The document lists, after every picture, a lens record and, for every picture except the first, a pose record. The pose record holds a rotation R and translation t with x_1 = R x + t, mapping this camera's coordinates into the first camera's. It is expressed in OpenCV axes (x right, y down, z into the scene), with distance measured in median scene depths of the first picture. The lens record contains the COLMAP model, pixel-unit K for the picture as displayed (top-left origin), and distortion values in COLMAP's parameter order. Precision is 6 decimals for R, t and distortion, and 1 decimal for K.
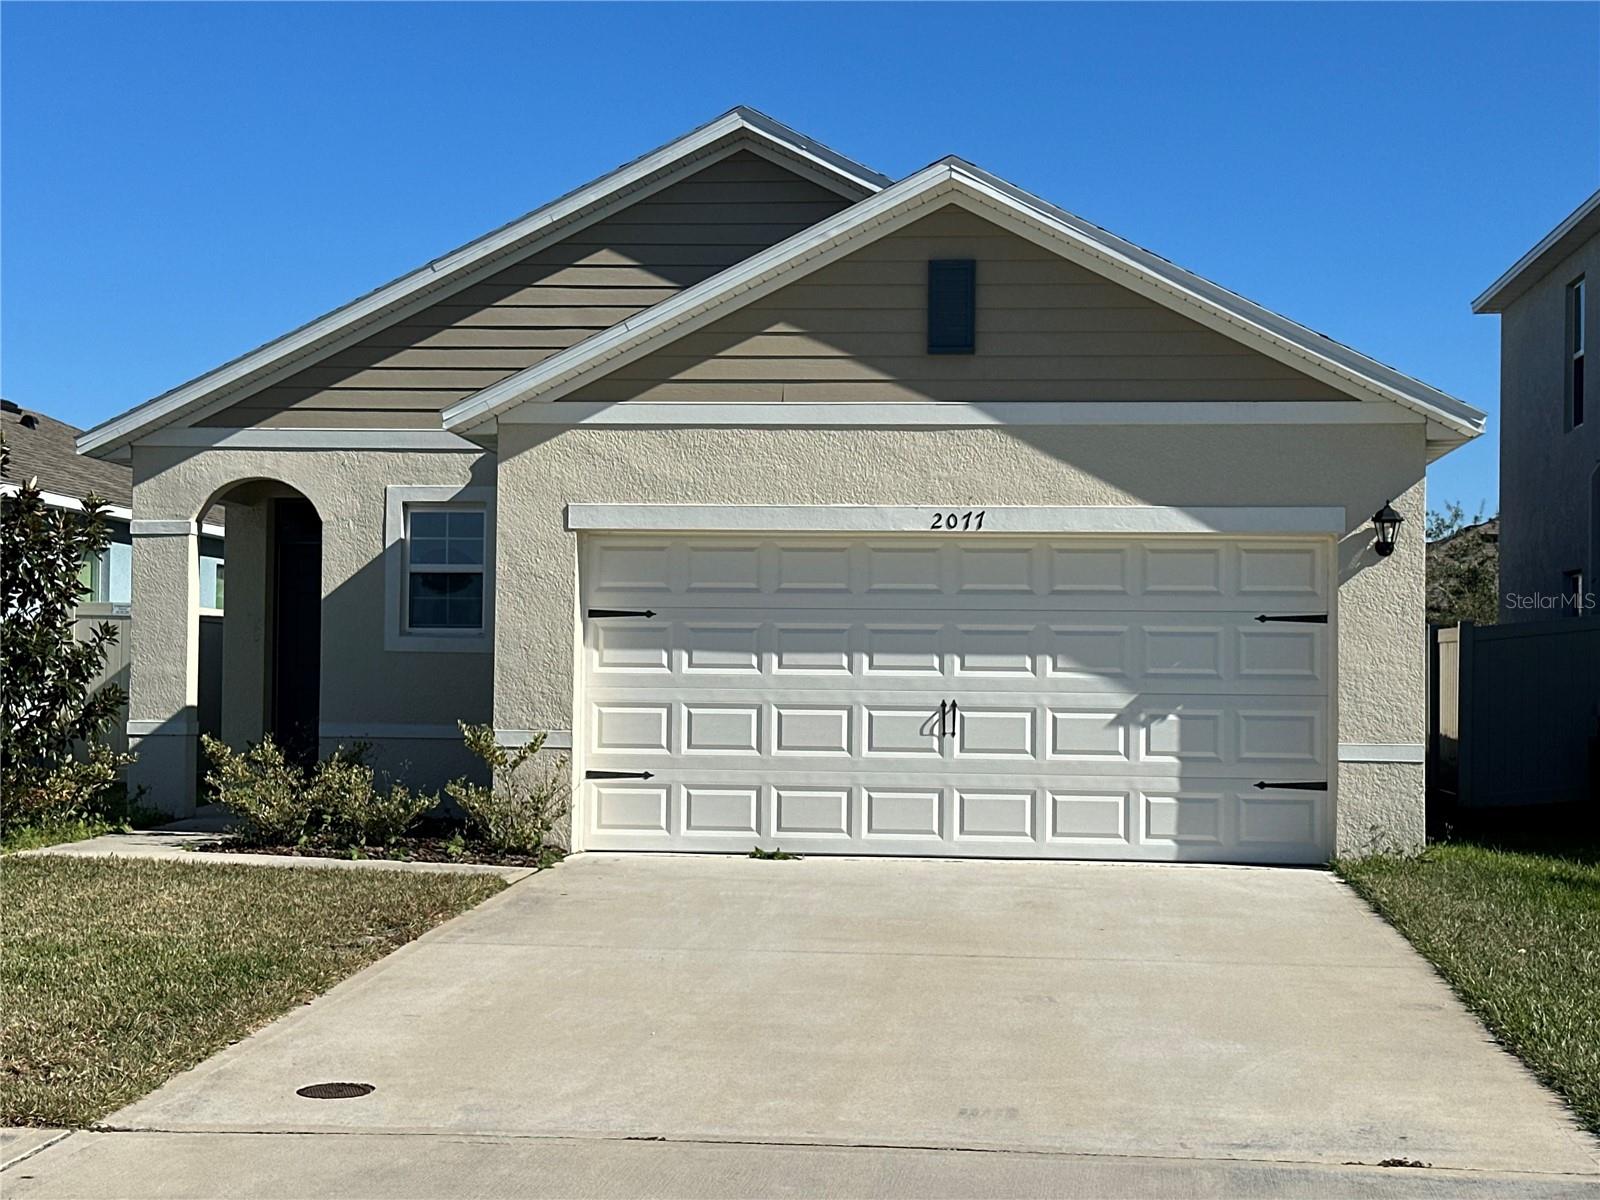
lens RADIAL K [[2473.2, 0, 794.0], [0, 2473.2, 608.9], [0, 0, 1]] dist [0.128958, 0.000000]
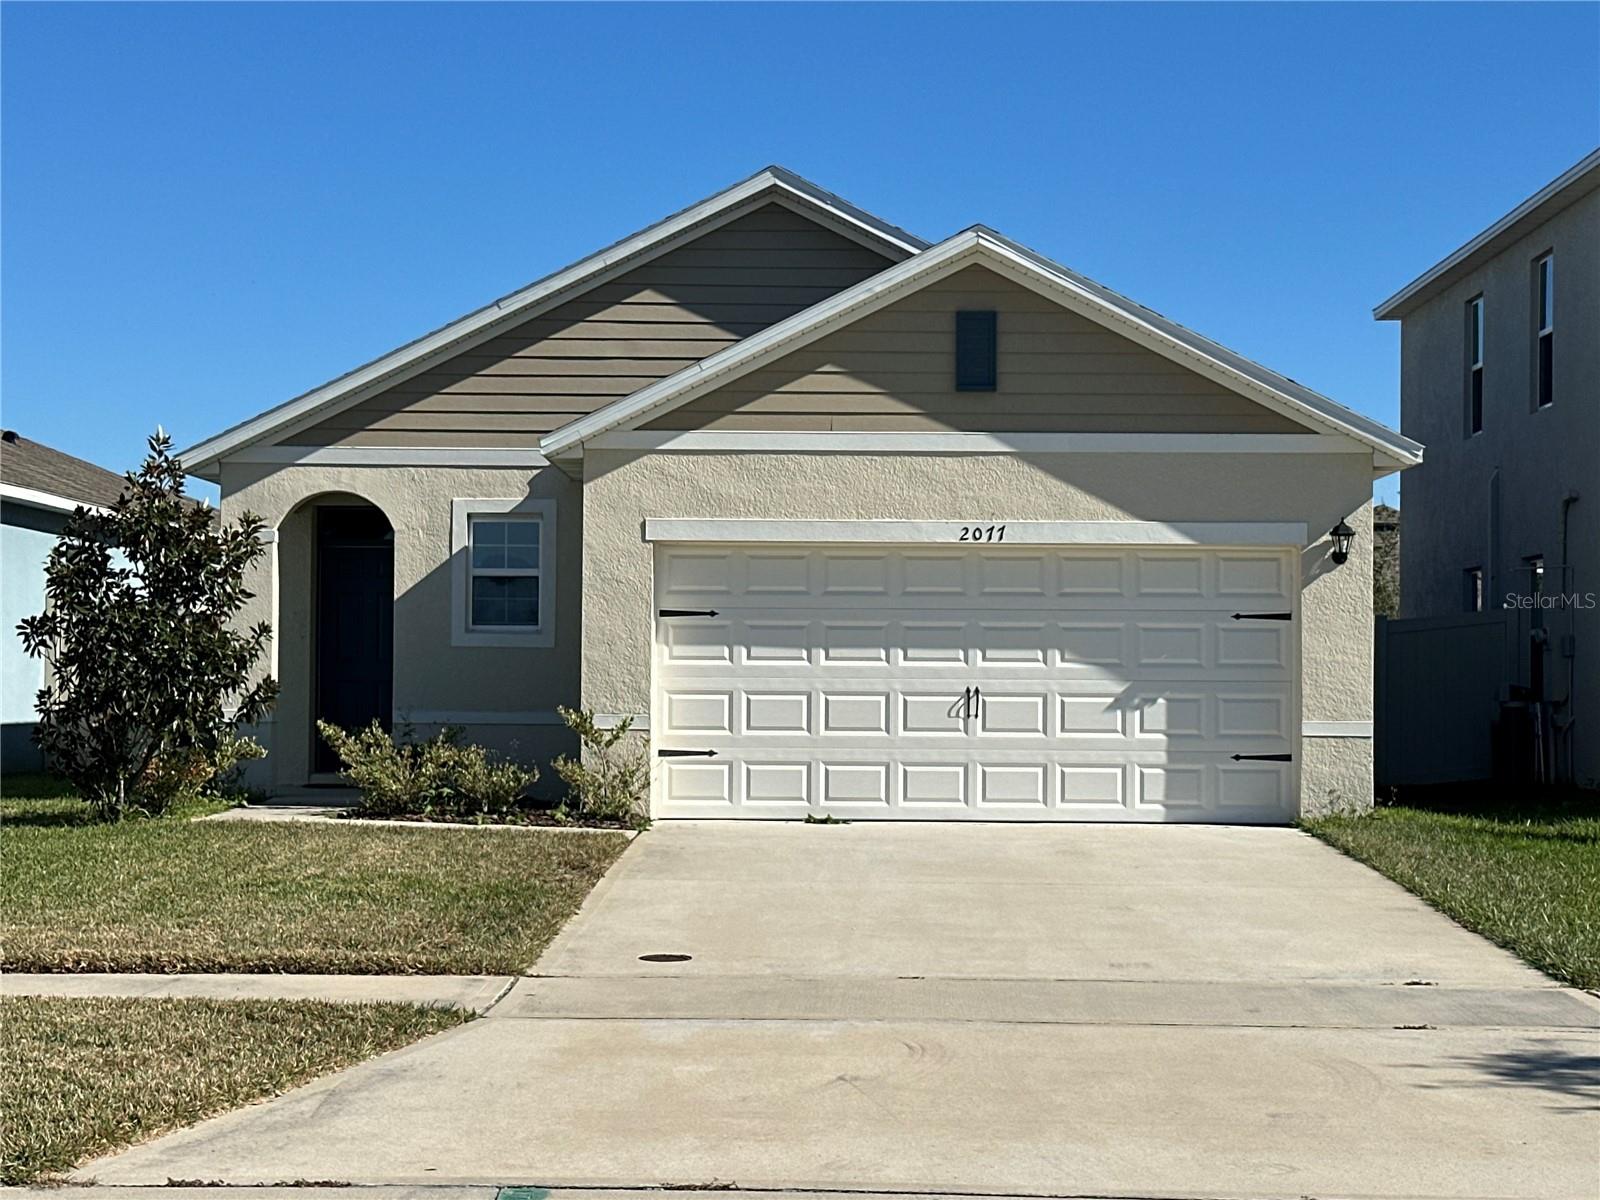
lens RADIAL K [[2824.9, 0, 799.0], [0, 2824.9, 599.6], [0, 0, 1]] dist [0.122365, 0.000000]
pose [[0.996681, -0.001986, 0.081382, -0.128052], [0.001858, 0.999997, 0.001645, -0.006736], [-0.081385, -0.001488, 0.996682, -0.323848]]
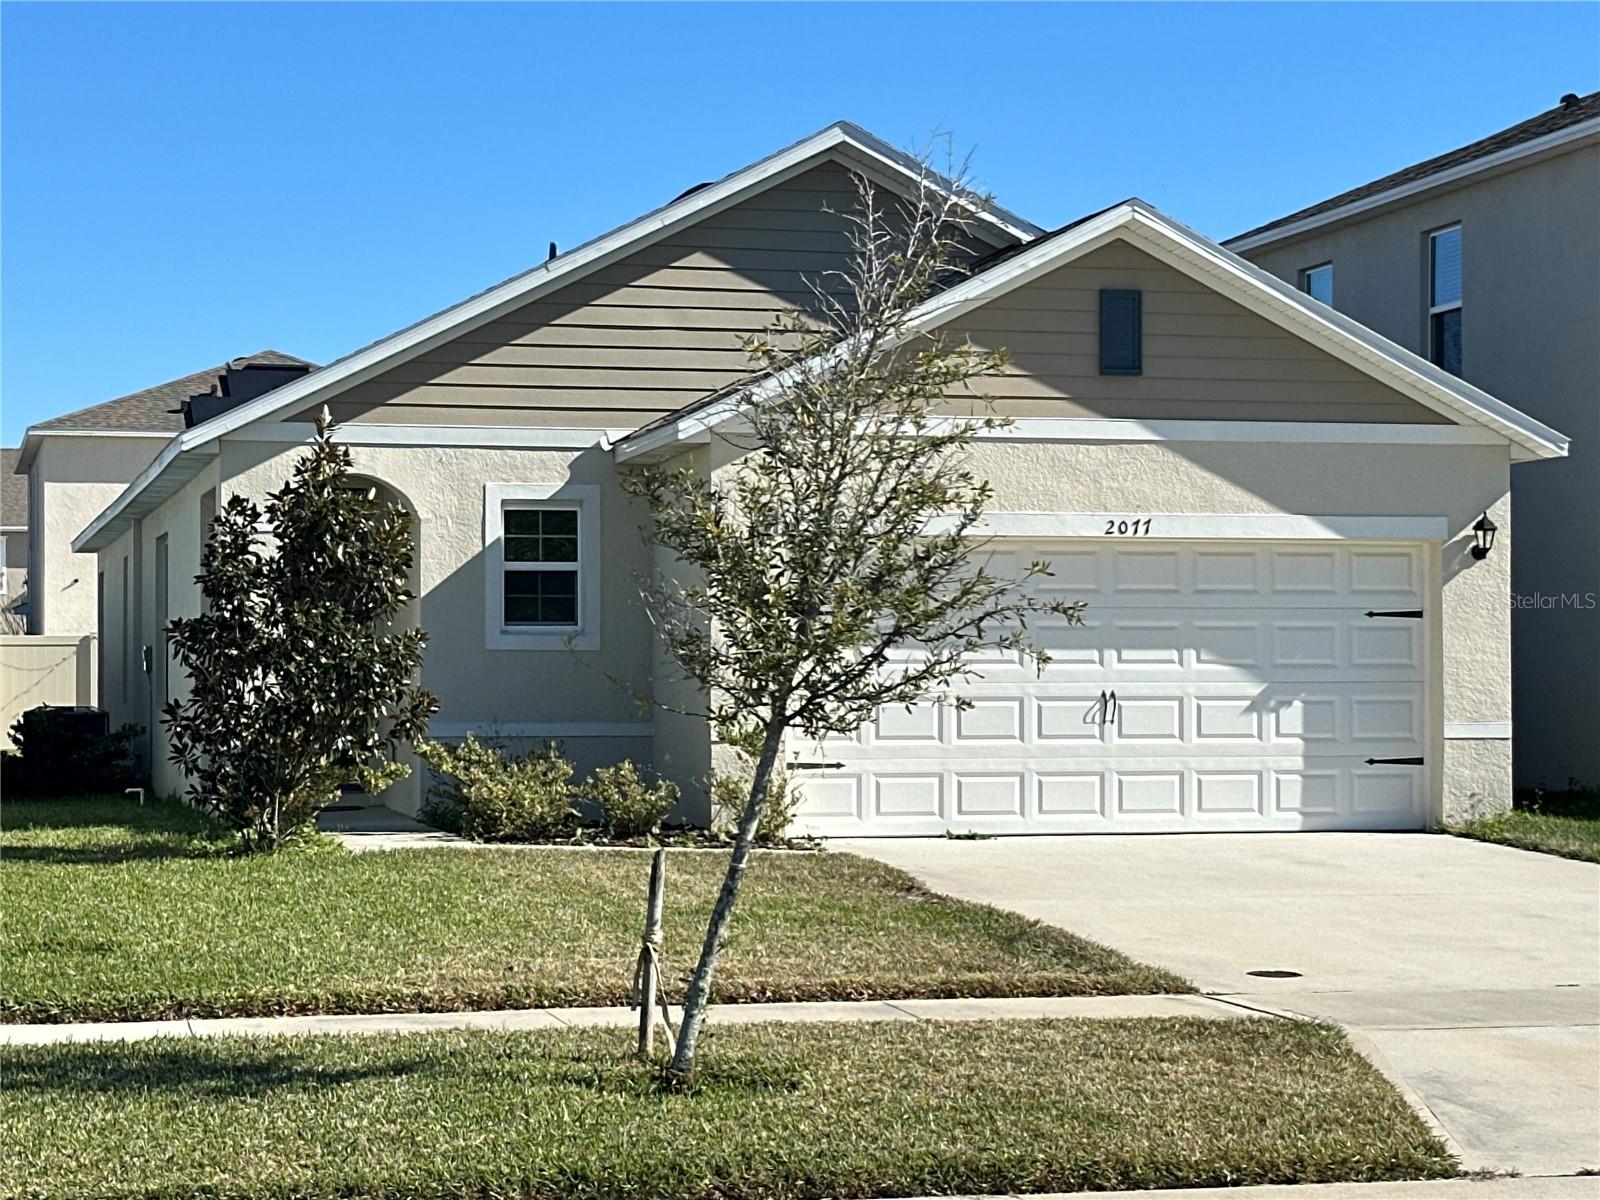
lens RADIAL K [[3398.4, 0, 803.5], [0, 3398.4, 593.6], [0, 0, 1]] dist [0.081462, 0.000000]
pose [[0.941867, -0.004290, 0.335958, -0.571118], [0.002014, 0.999973, 0.007123, -0.017023], [-0.335980, -0.006032, 0.941850, -0.369913]]
